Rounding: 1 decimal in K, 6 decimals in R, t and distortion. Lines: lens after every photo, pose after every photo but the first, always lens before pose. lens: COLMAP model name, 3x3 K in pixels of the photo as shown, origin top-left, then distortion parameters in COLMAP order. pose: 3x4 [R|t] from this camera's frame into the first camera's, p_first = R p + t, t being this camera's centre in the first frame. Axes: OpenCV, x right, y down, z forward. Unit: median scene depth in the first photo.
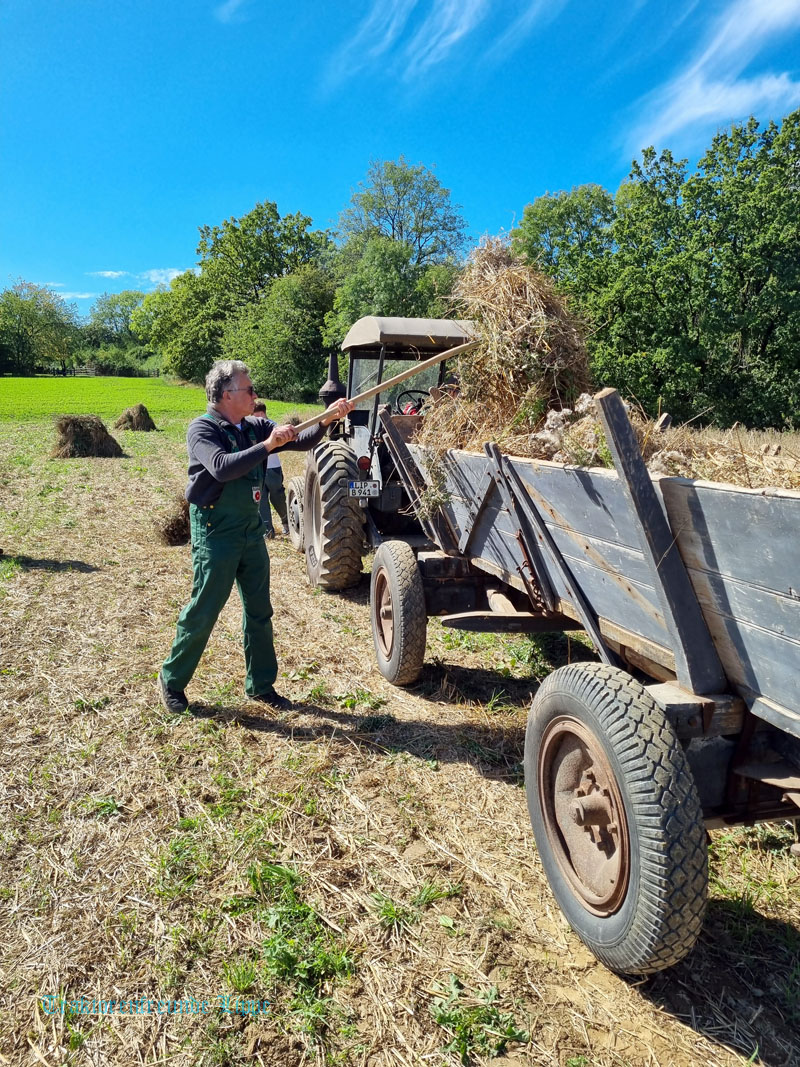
lens RADIAL K [[804.2, 0, 410.9], [0, 804.2, 531.3], [0, 0, 1]] dist [0.056591, -0.038384]
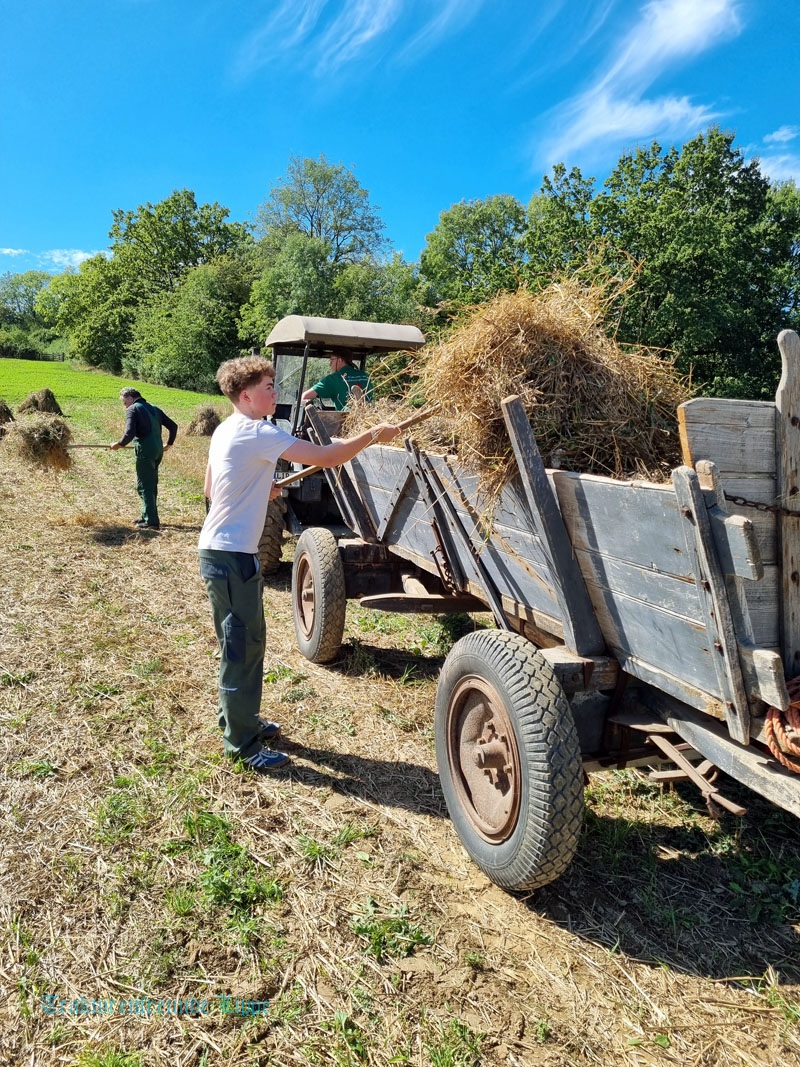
lens RADIAL K [[804.2, 0, 408.8], [0, 804.2, 531.0], [0, 0, 1]] dist [0.056591, -0.038384]
pose [[0.993836, 0.021792, 0.108698, -0.019869], [-0.022064, 0.999756, 0.001305, 0.015831], [-0.108643, -0.003695, 0.994074, -0.100956]]
